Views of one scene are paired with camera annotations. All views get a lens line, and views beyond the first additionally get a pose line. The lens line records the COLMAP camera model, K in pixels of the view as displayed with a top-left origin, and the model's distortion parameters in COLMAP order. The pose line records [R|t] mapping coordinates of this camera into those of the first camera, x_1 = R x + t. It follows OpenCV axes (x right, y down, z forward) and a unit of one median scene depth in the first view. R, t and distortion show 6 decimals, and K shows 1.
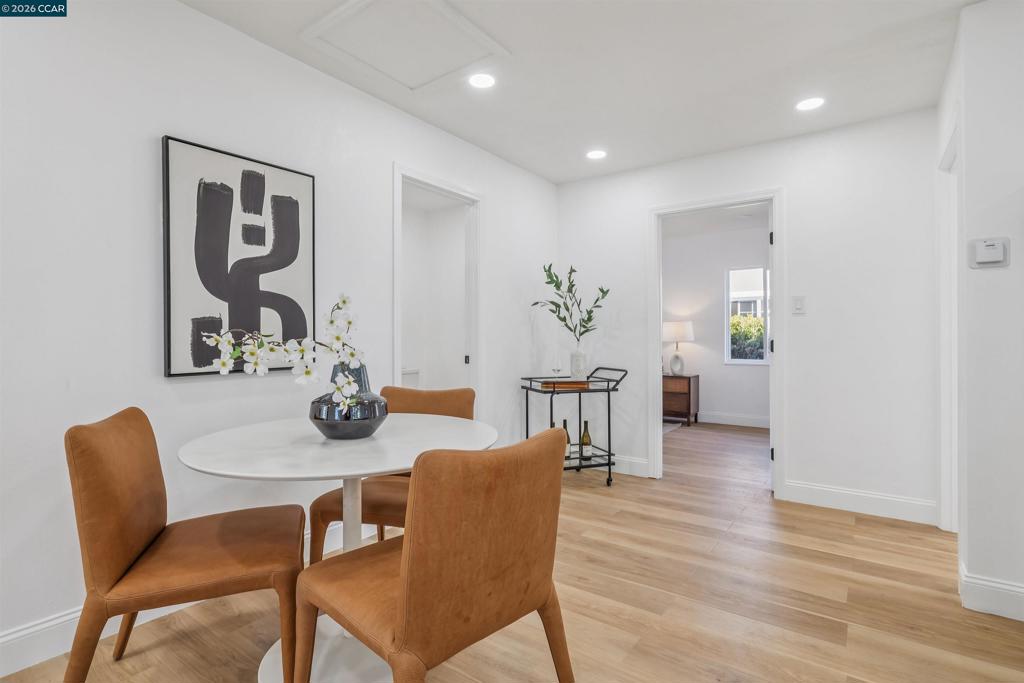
lens RADIAL K [[502.1, 0, 512.0], [0, 502.1, 341.5], [0, 0, 1]] dist [-0.000622, -0.000042]
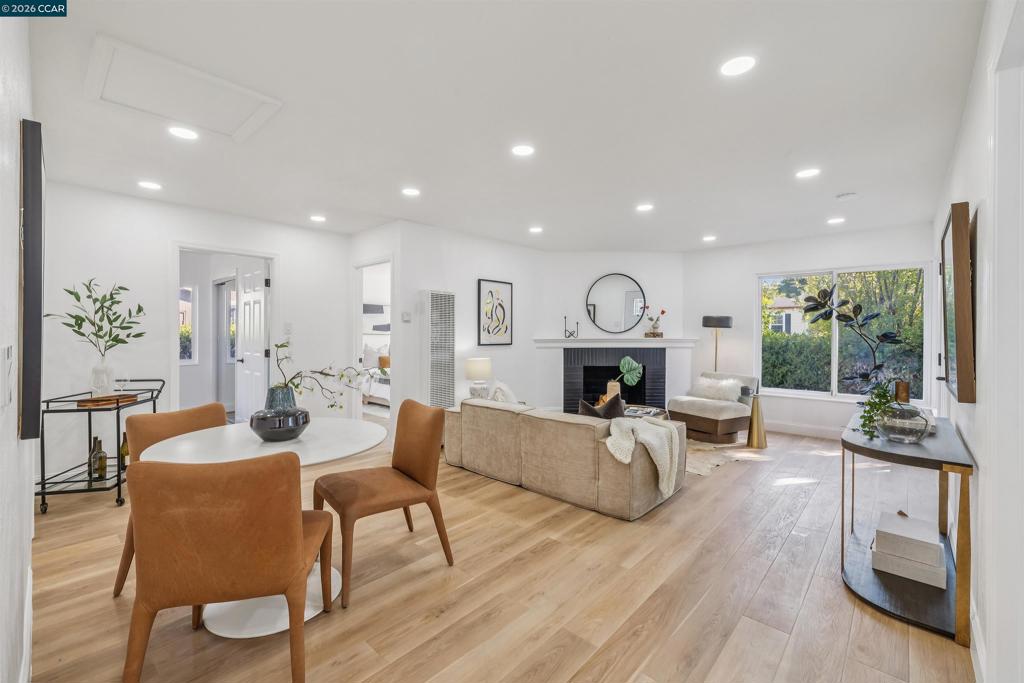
lens RADIAL K [[429.4, 0, 508.5], [0, 429.4, 336.7], [0, 0, 1]] dist [0.001093, 0.000128]
pose [[0.125321, -0.005670, 0.992100, -1.067262], [0.001179, 0.999984, 0.005566, -0.075370], [-0.992116, 0.000472, 0.125326, 0.163839]]
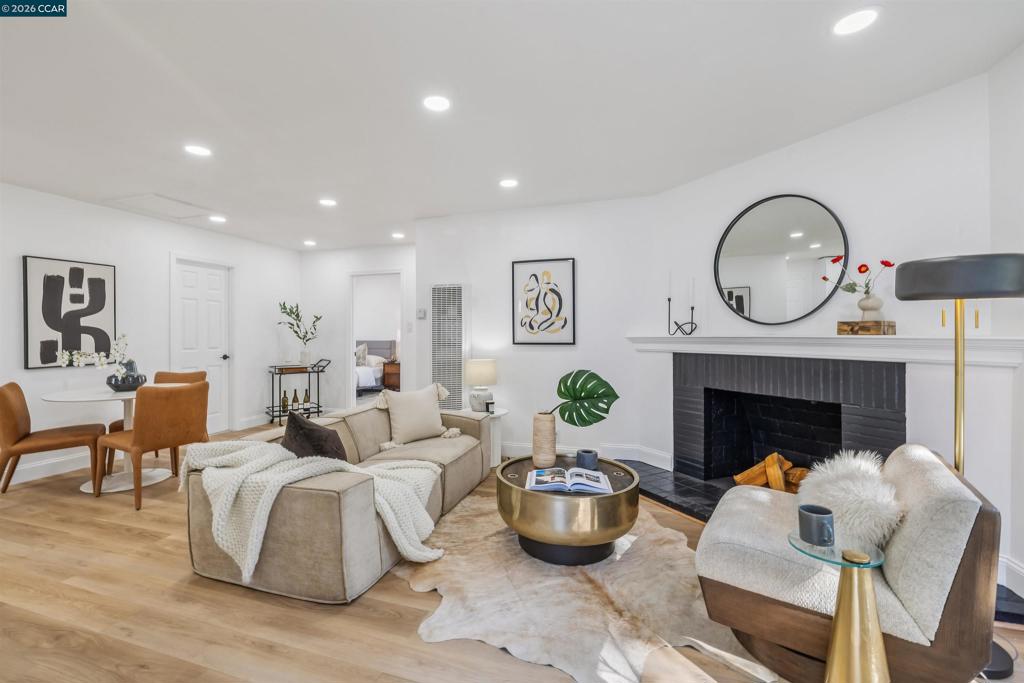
lens RADIAL K [[433.4, 0, 501.9], [0, 433.4, 336.0], [0, 0, 1]] dist [0.001165, 0.000175]
pose [[0.954598, -0.005053, 0.297855, 0.590933], [0.004685, 0.999987, 0.001949, -0.055186], [-0.297861, -0.000465, 0.954609, -1.164717]]
